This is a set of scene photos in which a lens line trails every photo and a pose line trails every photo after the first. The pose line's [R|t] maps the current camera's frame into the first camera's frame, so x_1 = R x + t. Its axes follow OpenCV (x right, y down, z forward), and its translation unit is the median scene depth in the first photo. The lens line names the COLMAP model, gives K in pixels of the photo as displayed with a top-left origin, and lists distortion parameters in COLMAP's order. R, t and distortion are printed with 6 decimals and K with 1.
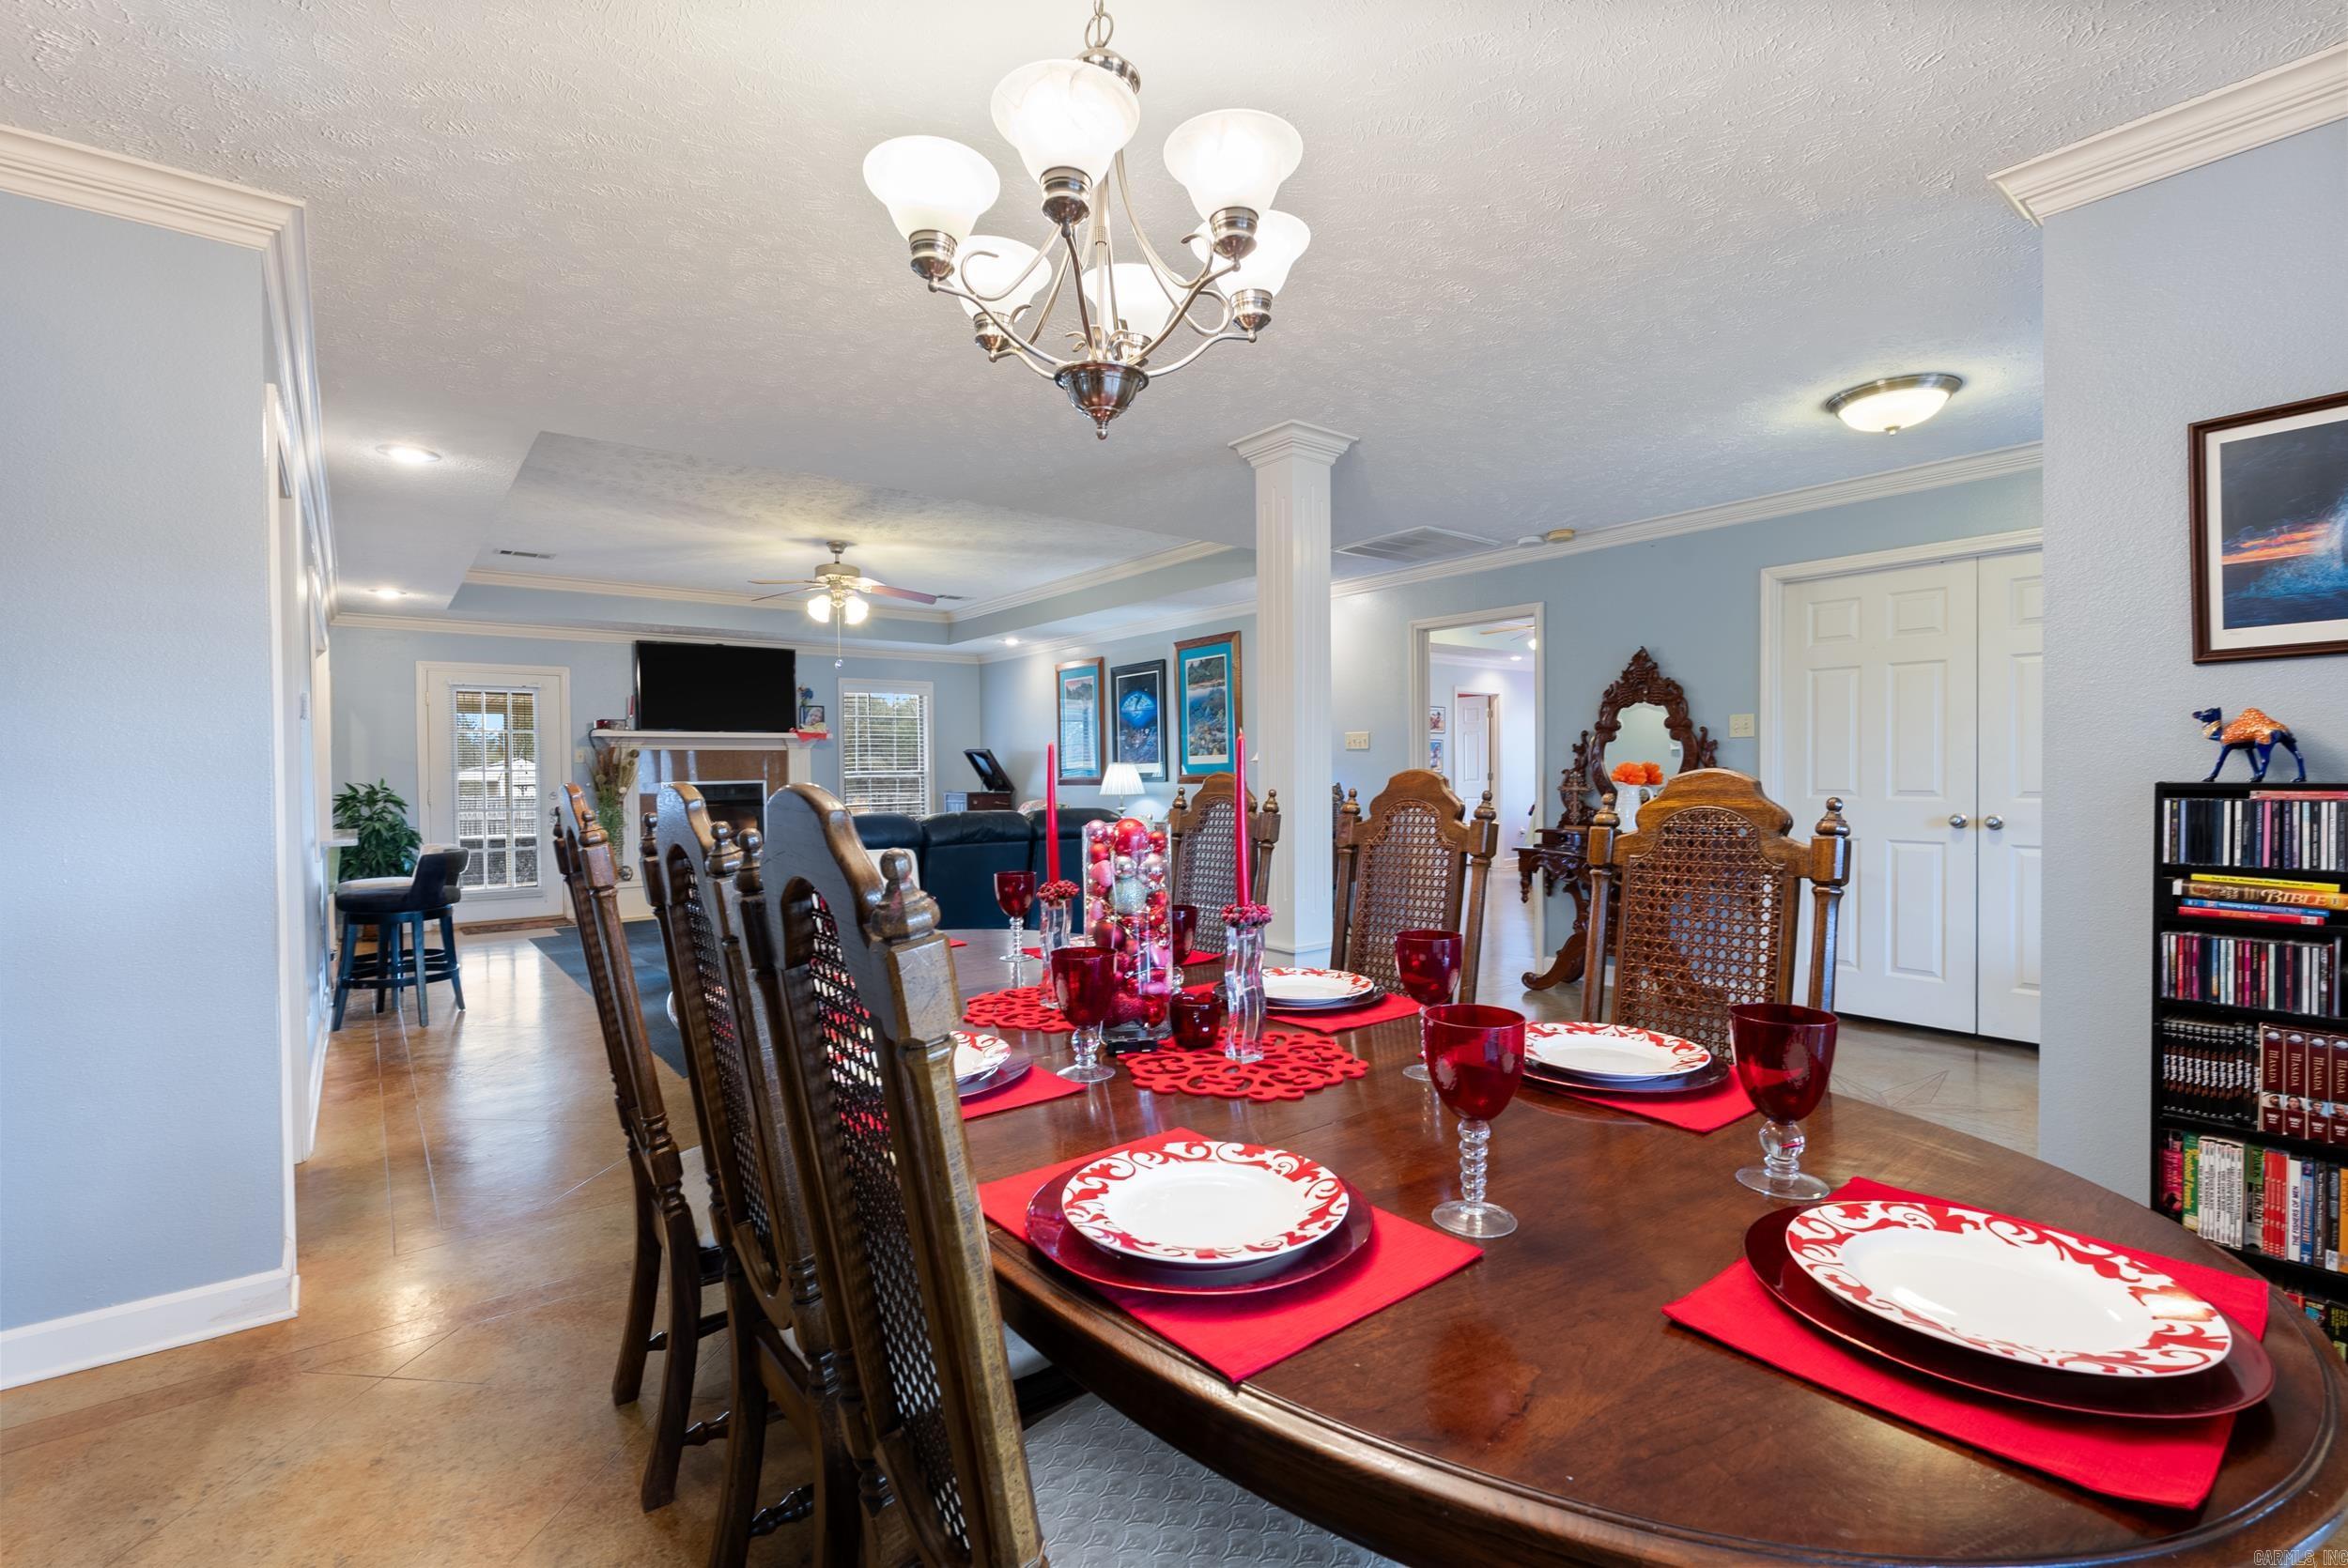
lens RADIAL K [[1036.3, 0, 1174.6], [0, 1036.3, 782.7], [0, 0, 1]] dist [-0.007701, 0.001486]
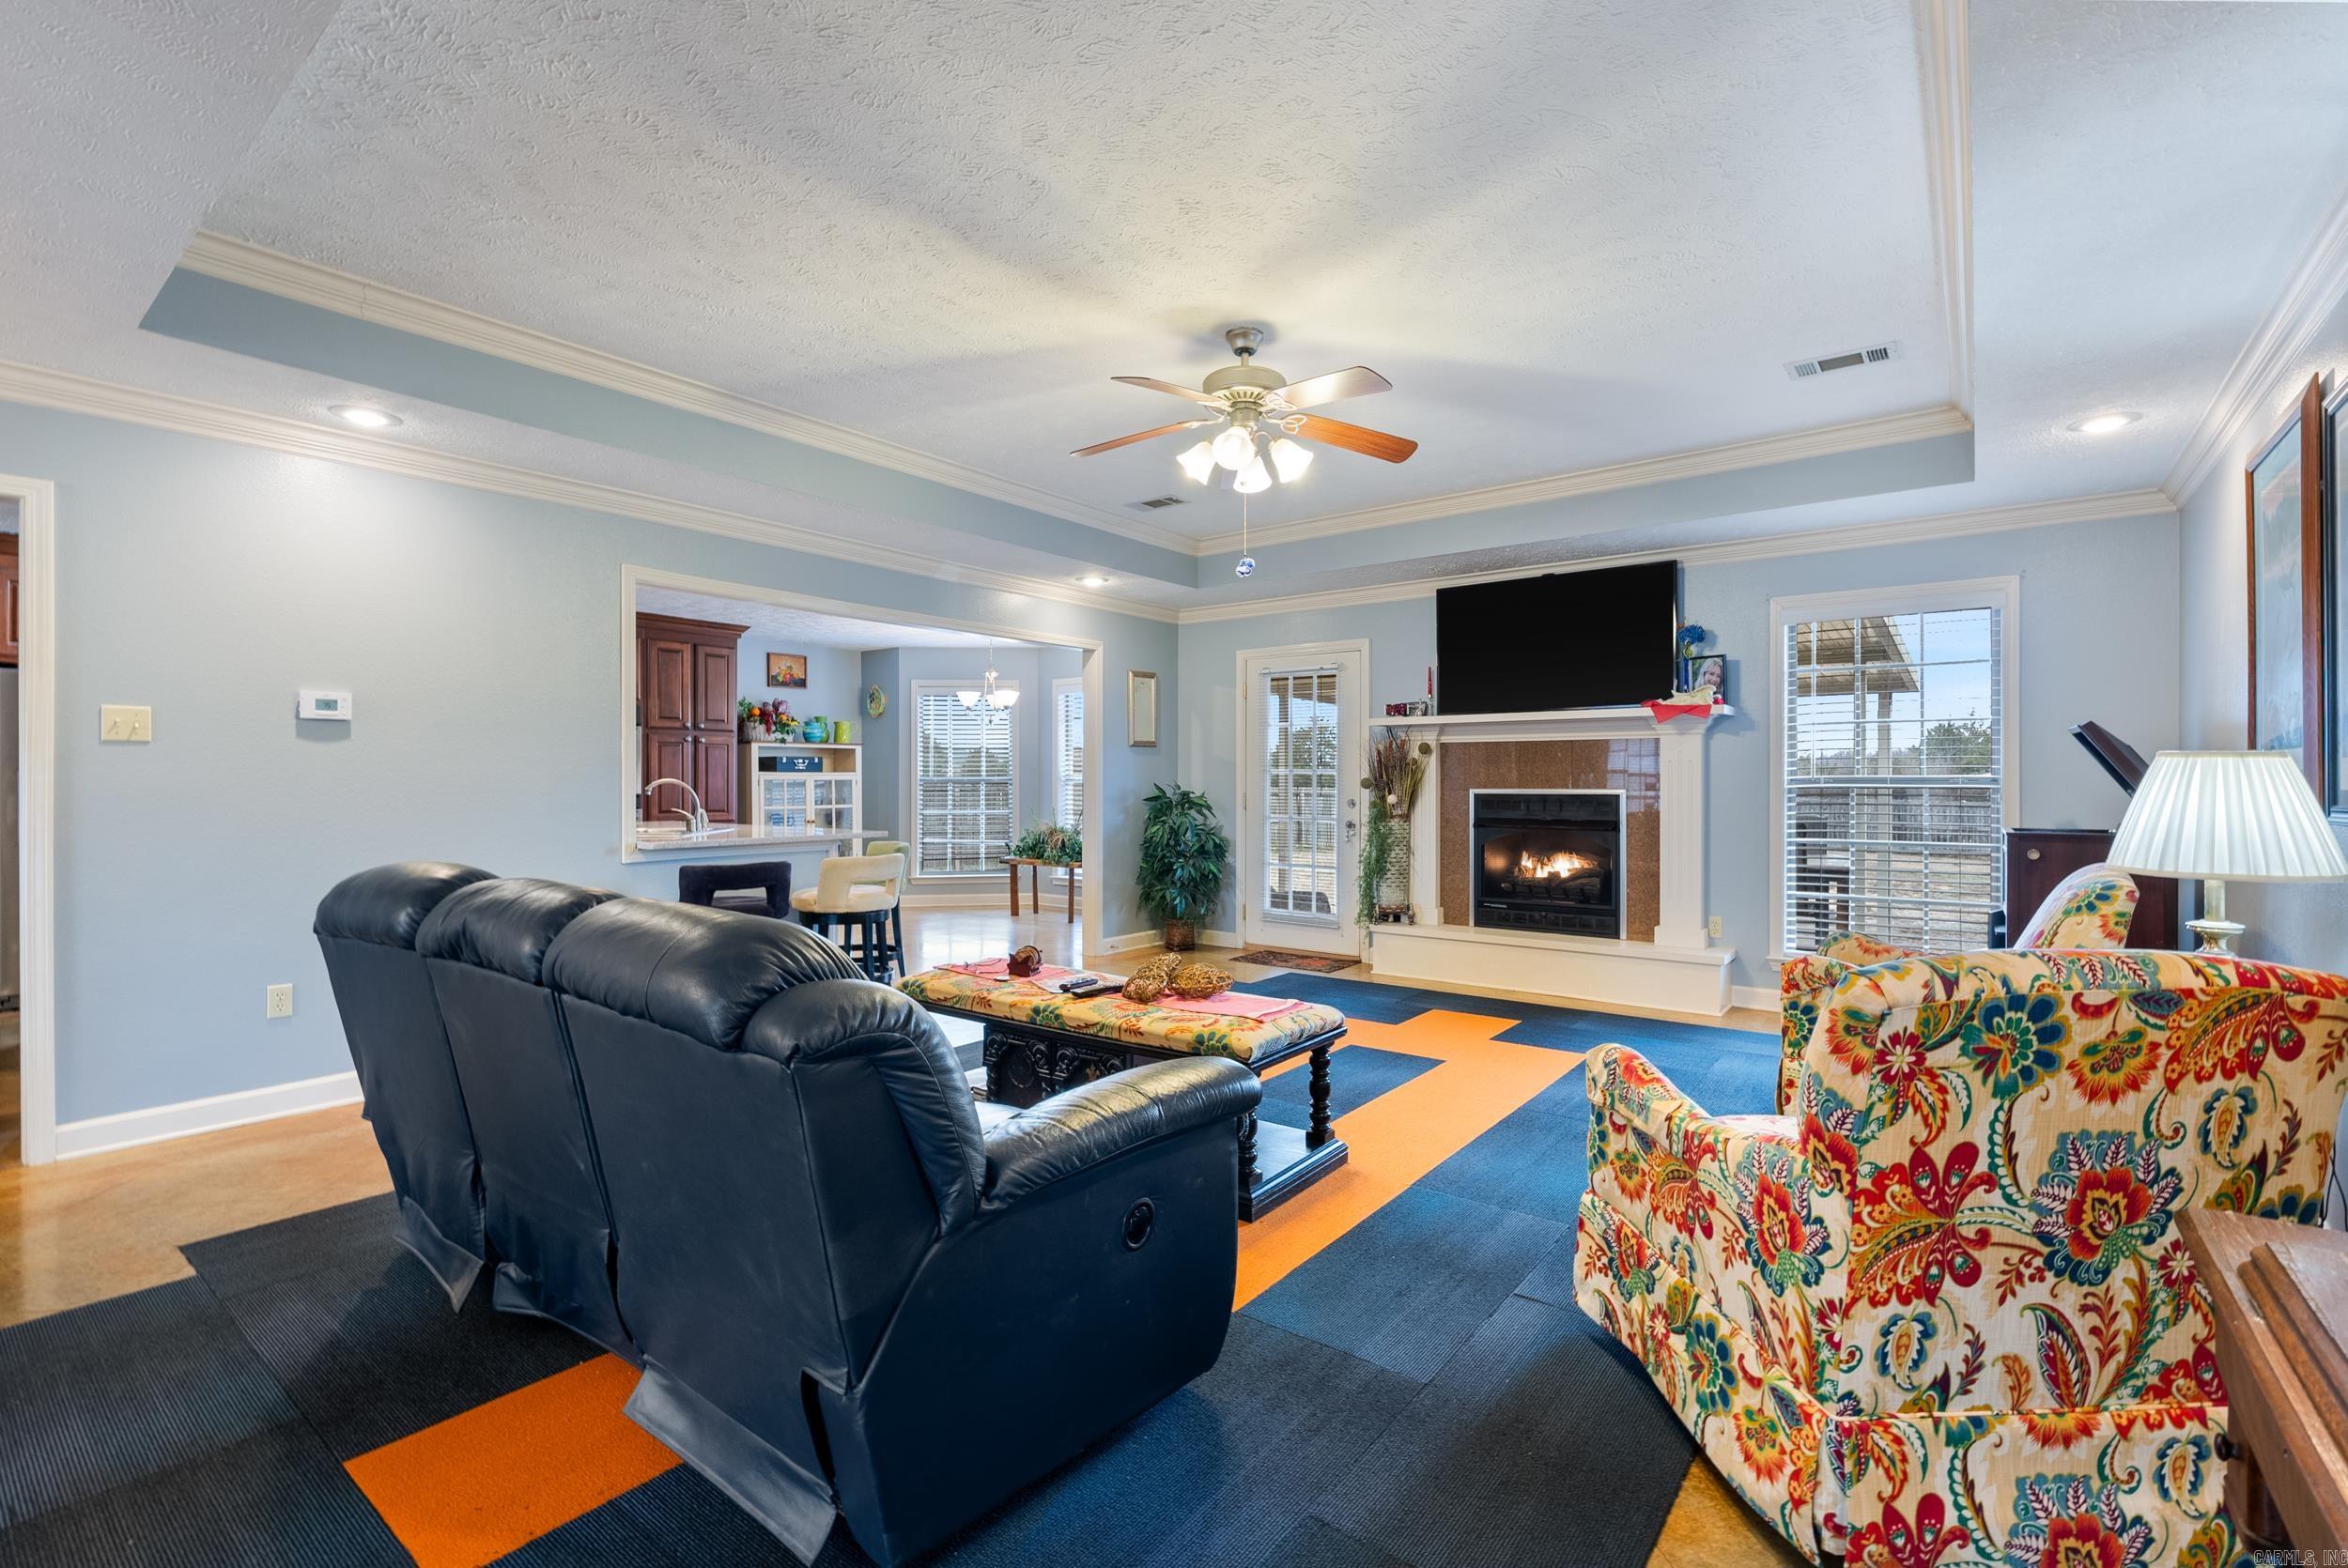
lens RADIAL K [[1036.3, 0, 1181.2], [0, 1036.3, 789.4], [0, 0, 1]] dist [-0.007701, 0.001486]
pose [[0.242537, 0.020188, -0.969932, 0.139574], [-0.013862, 0.999754, 0.017342, -0.010175], [0.970043, 0.009239, 0.242757, 0.690824]]
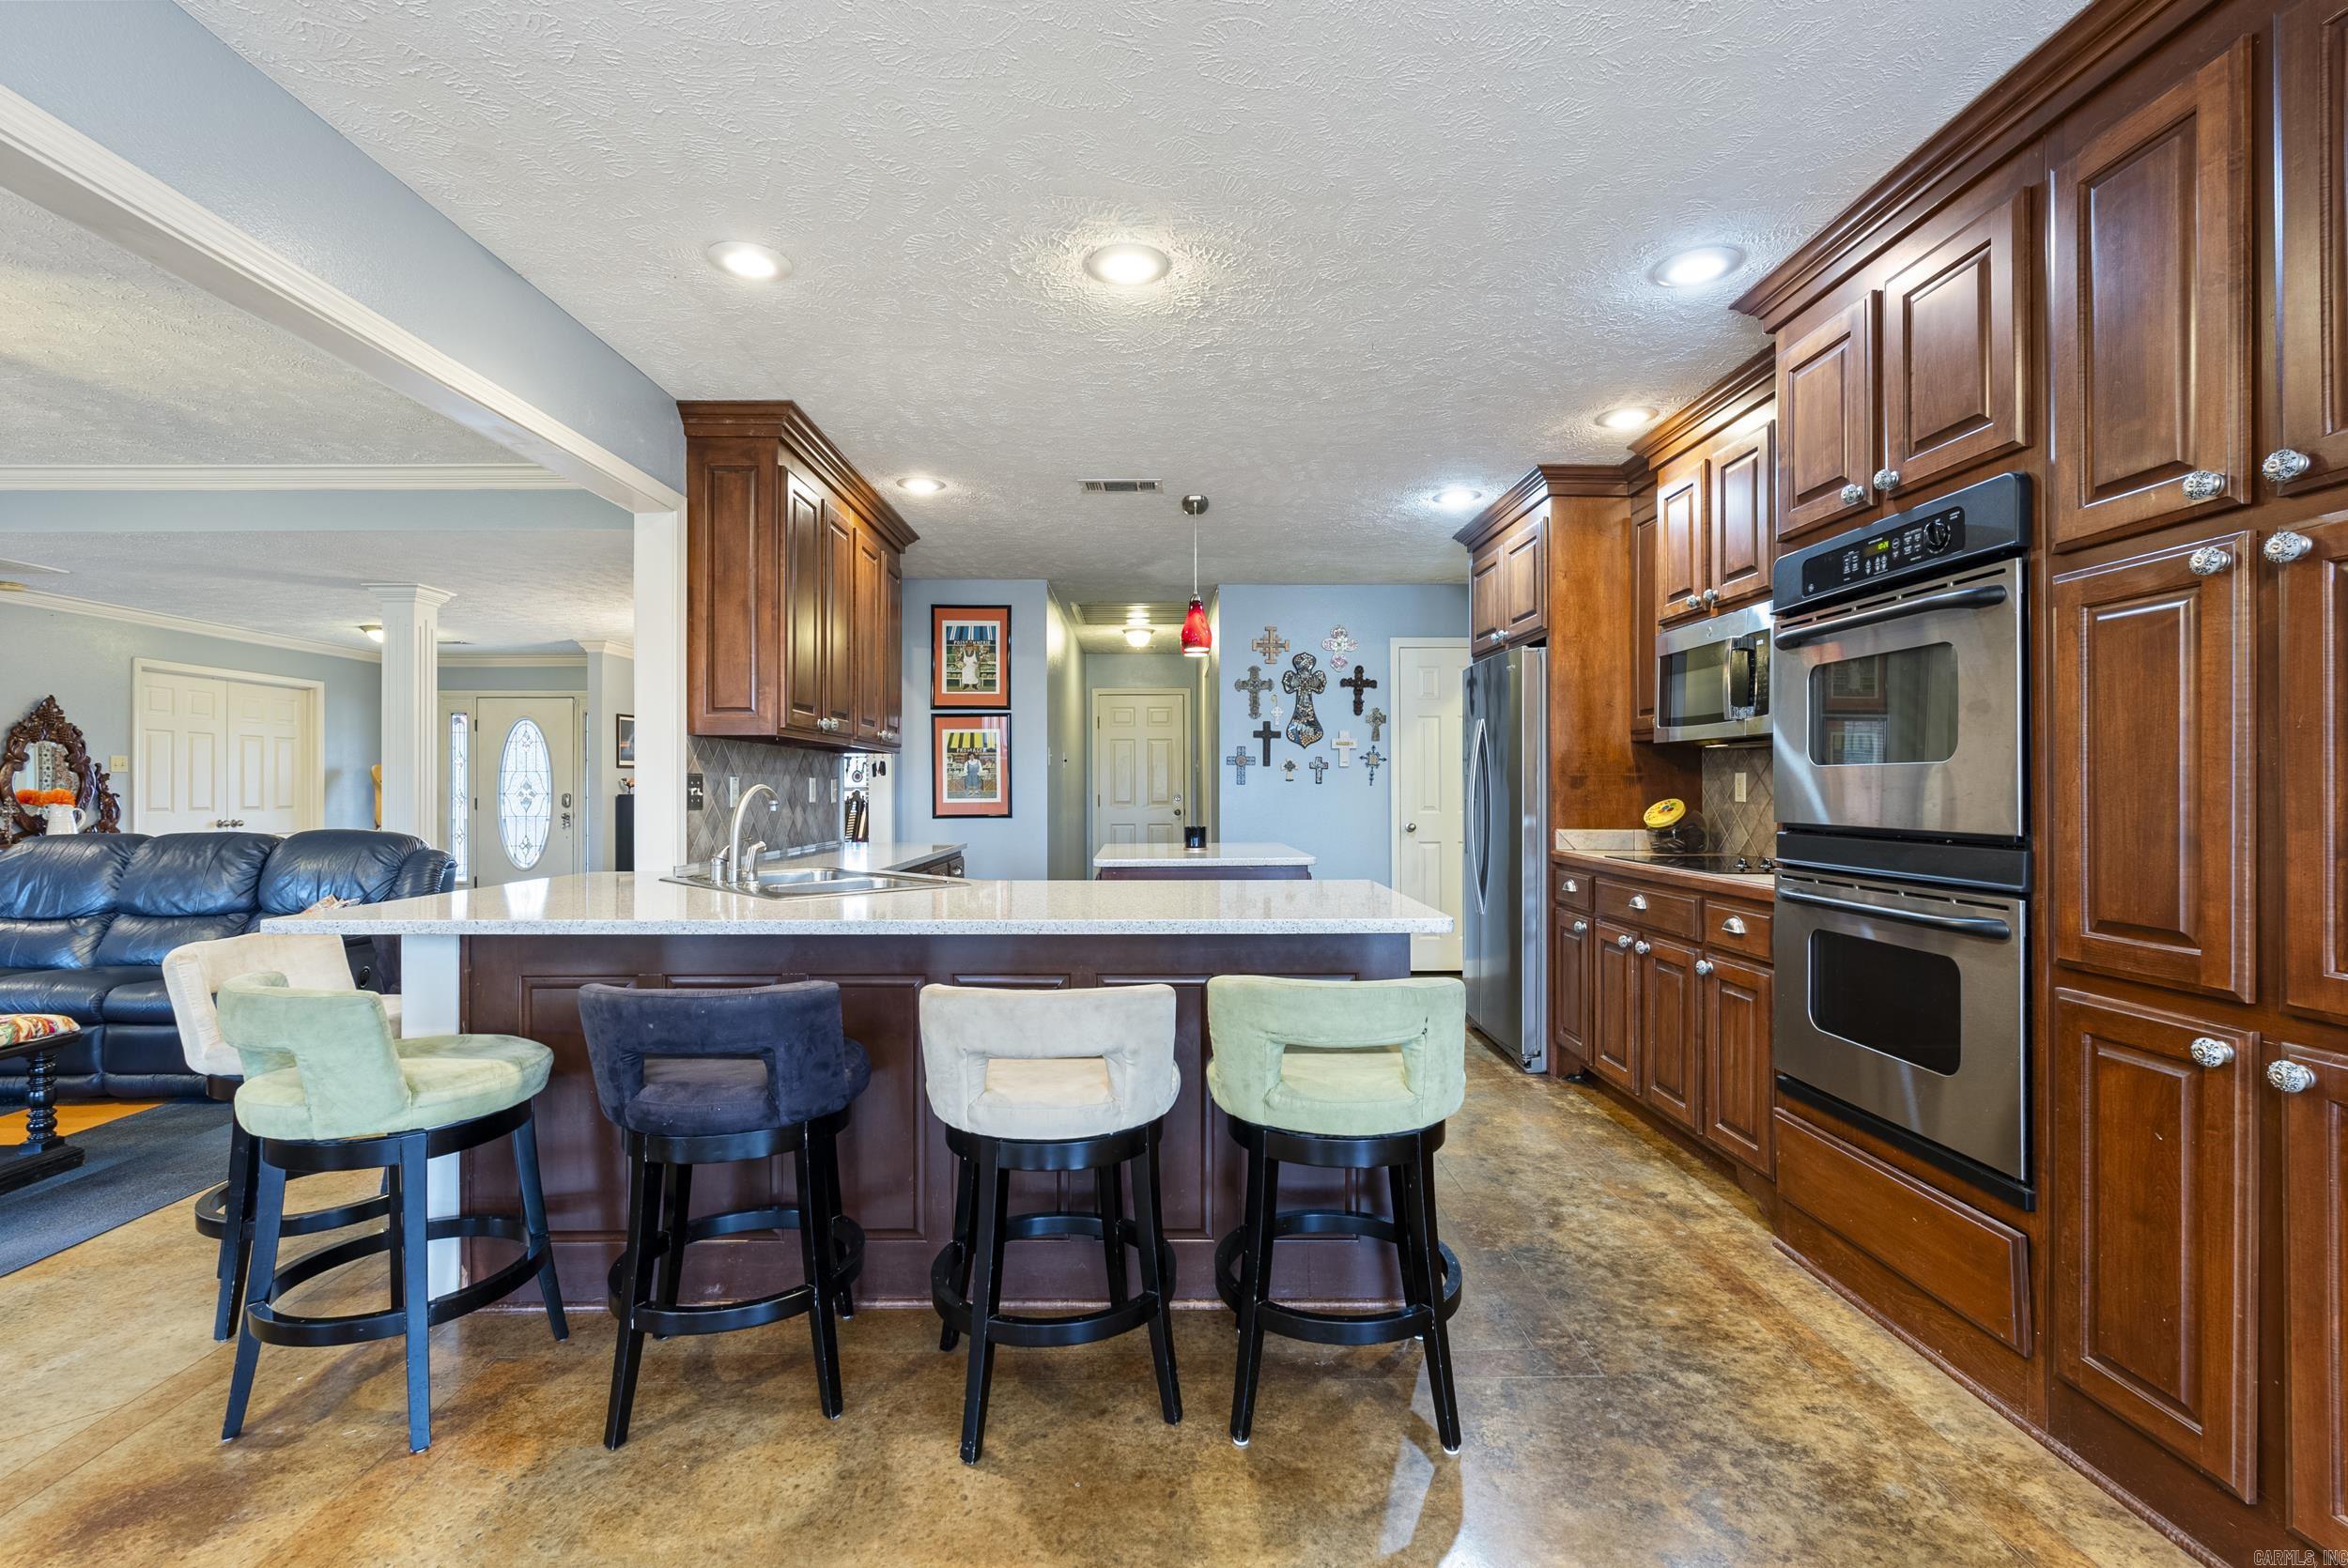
lens RADIAL K [[1036.3, 0, 1176.6], [0, 1036.3, 785.4], [0, 0, 1]] dist [-0.007701, 0.001486]
pose [[-0.796014, 0.016253, 0.605059, -0.856913], [0.020352, 0.999793, -0.000082, 0.002037], [-0.604935, 0.012249, -0.796180, 0.734809]]
